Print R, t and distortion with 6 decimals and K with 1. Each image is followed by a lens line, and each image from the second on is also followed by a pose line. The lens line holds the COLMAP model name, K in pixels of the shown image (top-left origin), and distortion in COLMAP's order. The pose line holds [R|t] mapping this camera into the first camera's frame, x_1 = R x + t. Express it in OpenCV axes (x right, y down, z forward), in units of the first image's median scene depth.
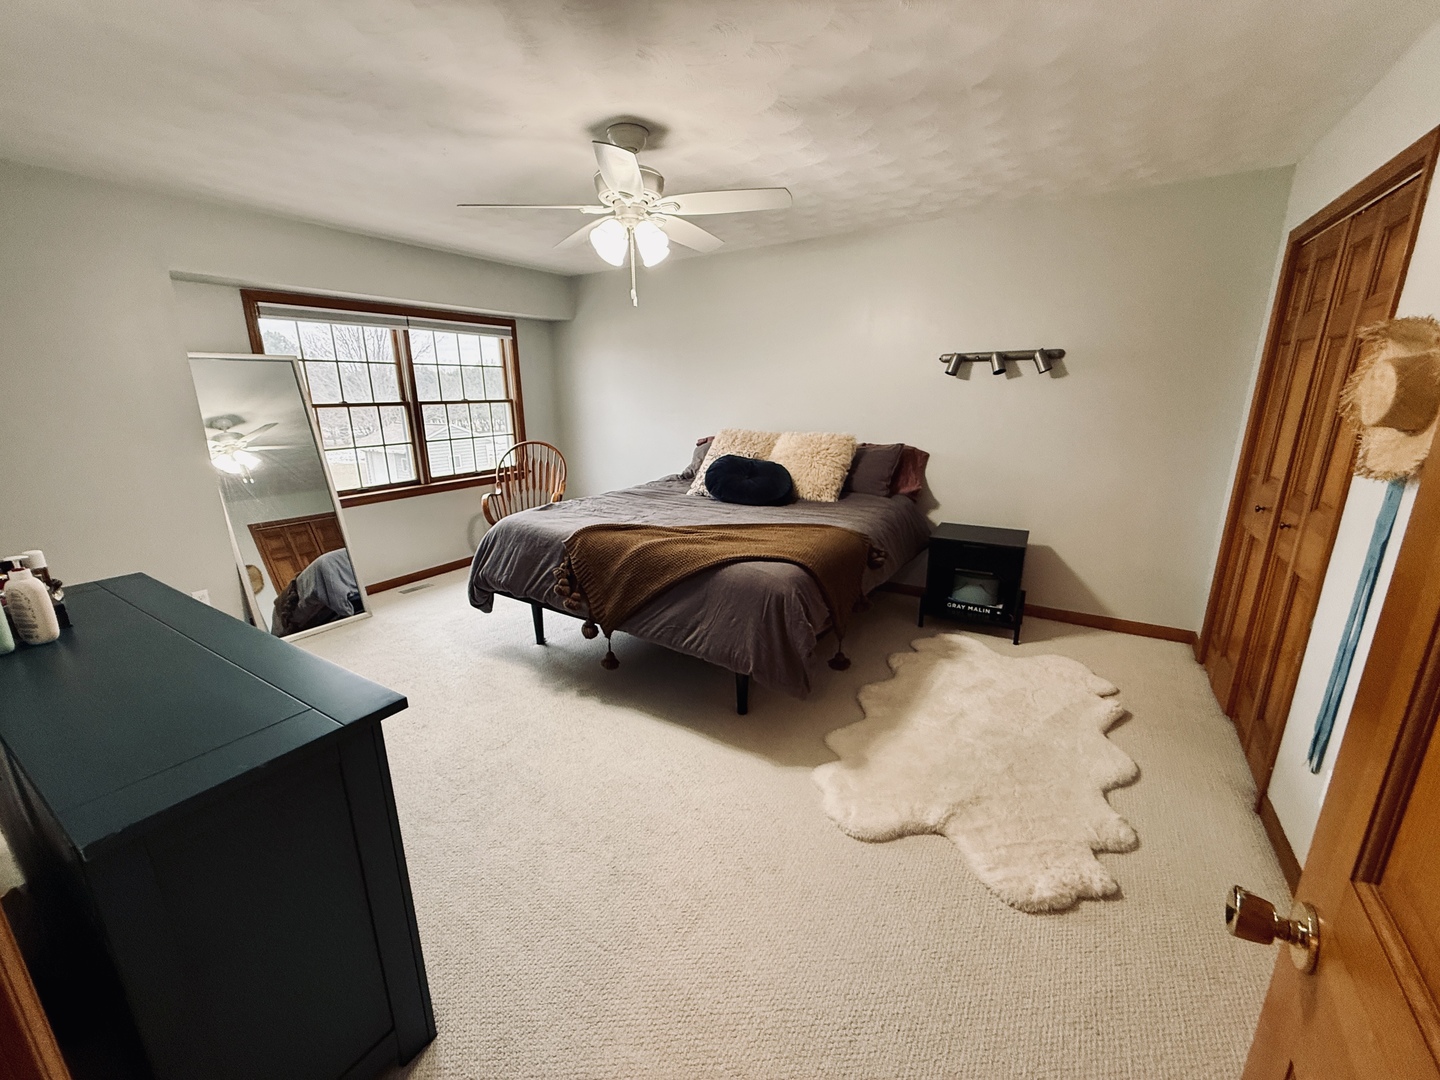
lens RADIAL K [[572.4, 0, 717.4], [0, 572.4, 541.0], [0, 0, 1]] dist [-0.000295, 0.000347]
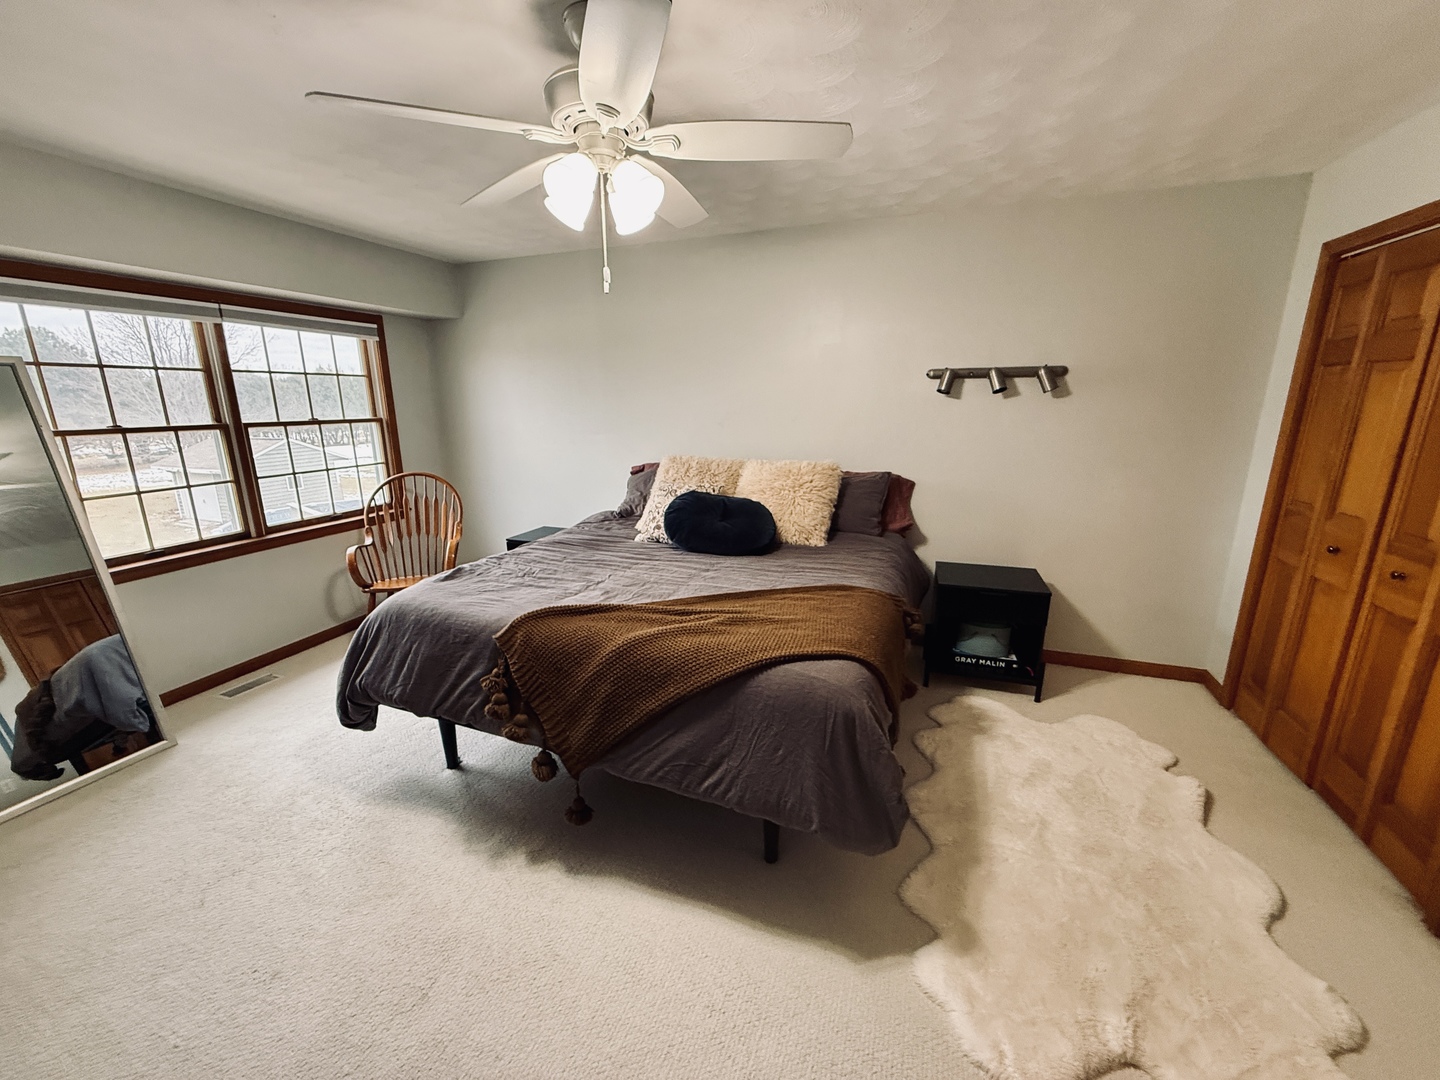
lens RADIAL K [[572.4, 0, 717.0], [0, 572.4, 542.2], [0, 0, 1]] dist [-0.000295, 0.000347]
pose [[0.978264, -0.046028, 0.202191, -0.121125], [0.048886, 0.998762, -0.009165, -0.077735], [-0.201519, 0.018850, 0.979303, 0.236934]]
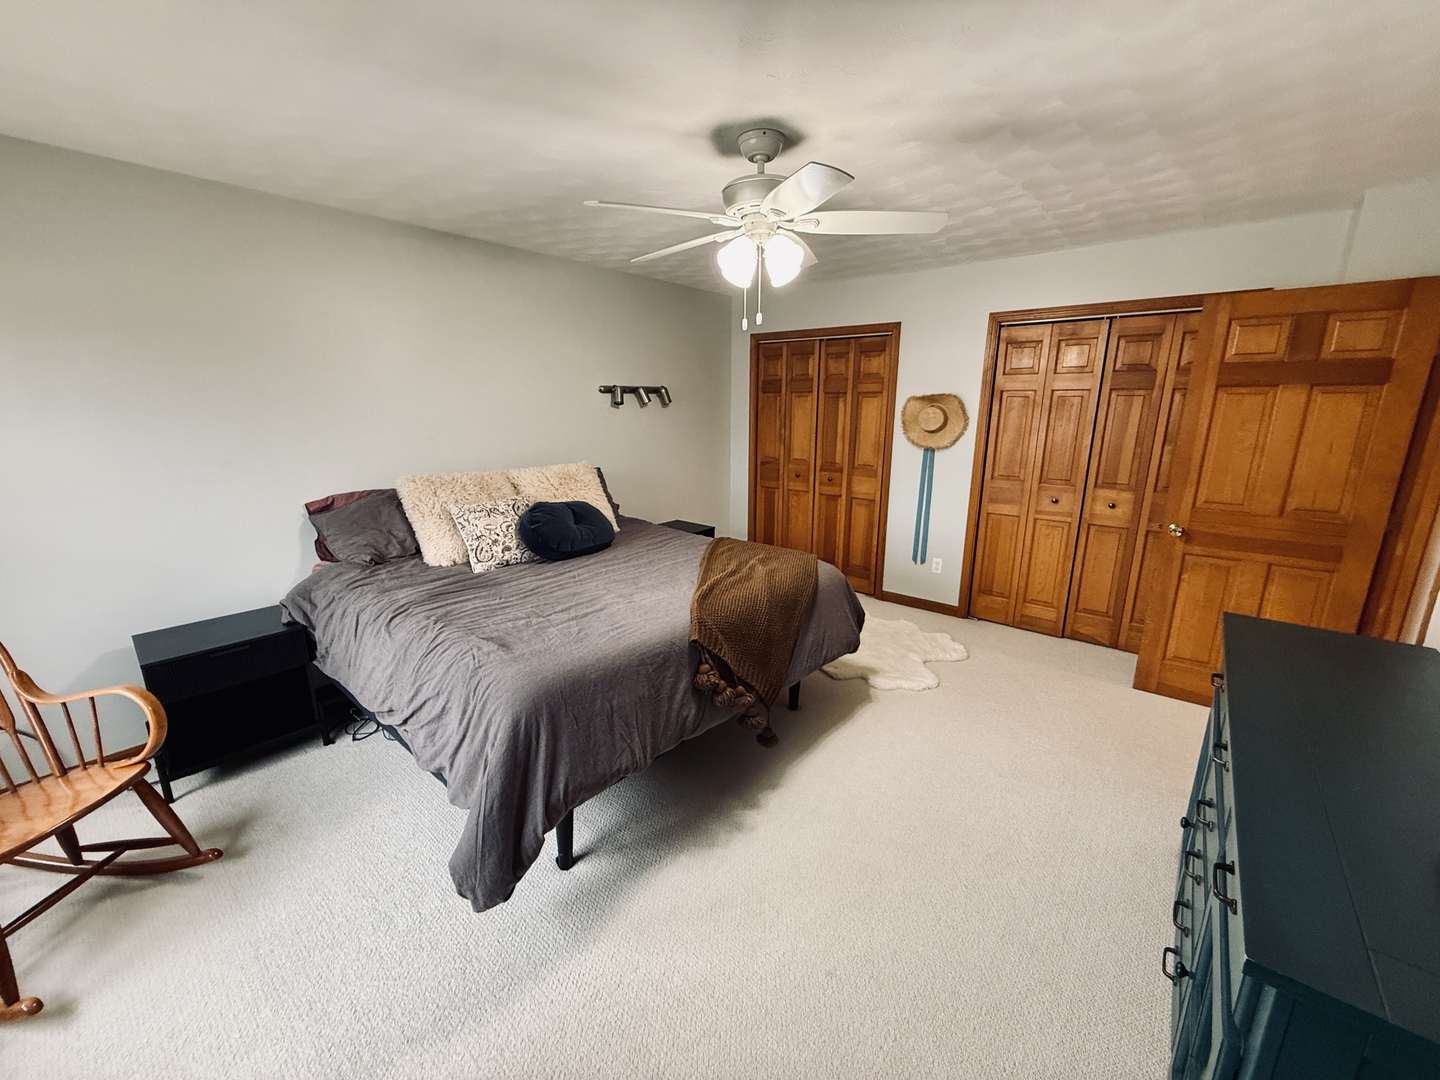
lens RADIAL K [[572.4, 0, 716.2], [0, 572.4, 543.8], [0, 0, 1]] dist [-0.000295, 0.000347]
pose [[0.139521, -0.226128, 0.964054, -0.778277], [0.250514, 0.949966, 0.186568, -0.199001], [-0.958007, 0.215479, 0.189188, 0.690375]]
